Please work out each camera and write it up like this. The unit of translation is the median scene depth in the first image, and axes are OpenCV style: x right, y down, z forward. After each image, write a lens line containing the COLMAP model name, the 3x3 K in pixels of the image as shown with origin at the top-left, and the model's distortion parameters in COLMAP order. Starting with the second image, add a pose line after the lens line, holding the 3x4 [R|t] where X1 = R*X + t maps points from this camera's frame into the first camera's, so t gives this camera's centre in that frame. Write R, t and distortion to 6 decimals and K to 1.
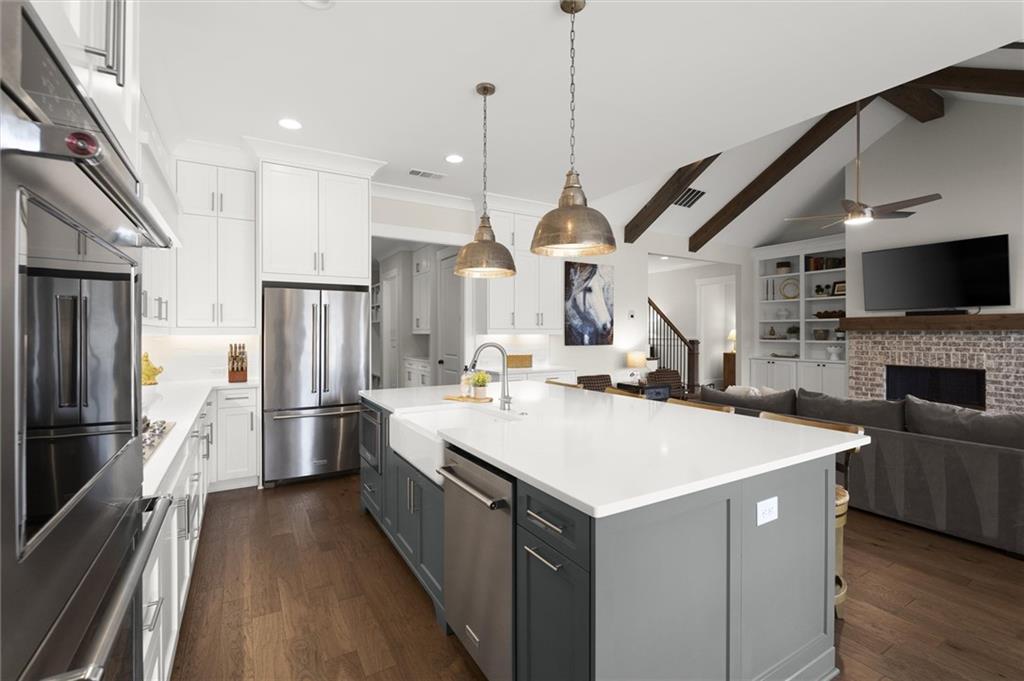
lens RADIAL K [[463.2, 0, 519.1], [0, 463.2, 330.9], [0, 0, 1]] dist [-0.001797, -0.000068]
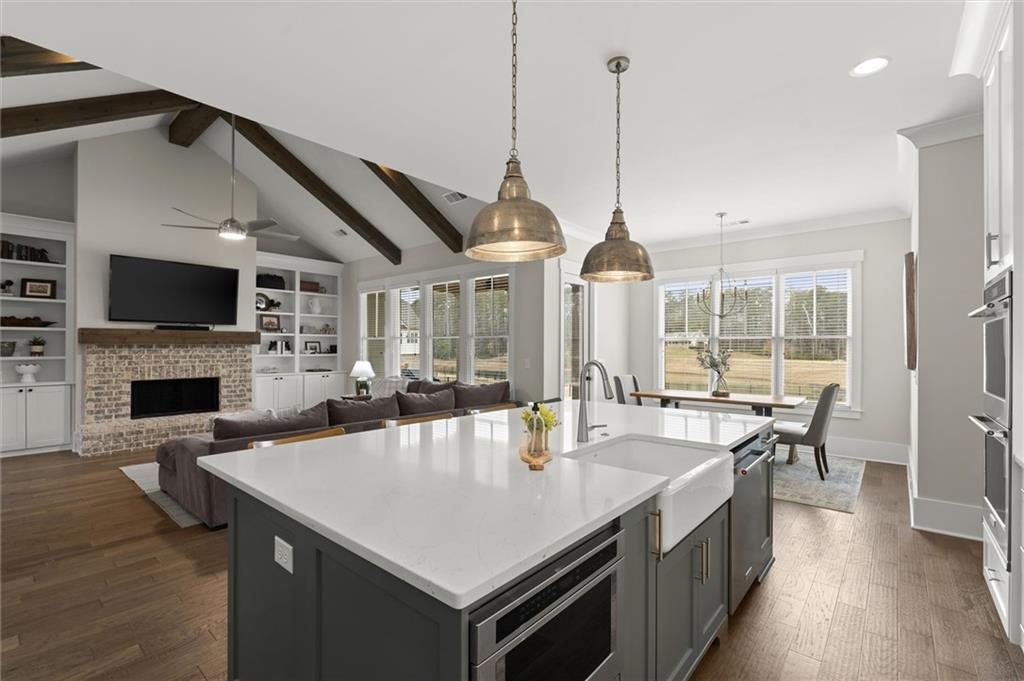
lens RADIAL K [[448.8, 0, 512.4], [0, 448.8, 333.4], [0, 0, 1]] dist [-0.002468, 0.000316]
pose [[-0.313101, 0.029172, 0.949272, -0.440223], [-0.004965, 0.999464, -0.032352, 0.005197], [-0.949707, -0.014842, -0.312788, 0.816404]]
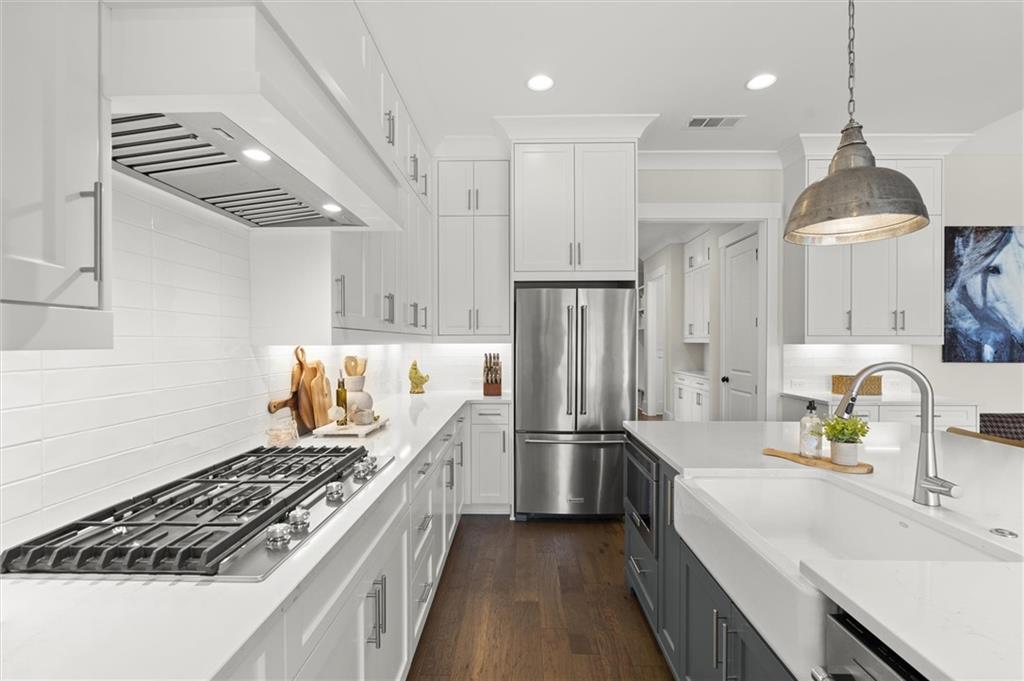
lens RADIAL K [[467.9, 0, 505.6], [0, 467.9, 343.5], [0, 0, 1]] dist [-0.013264, 0.000202]
pose [[0.840002, 0.004143, -0.542567, -0.081523], [0.000721, 0.999961, 0.008751, 0.000874], [0.542583, -0.007742, 0.839967, 0.223511]]
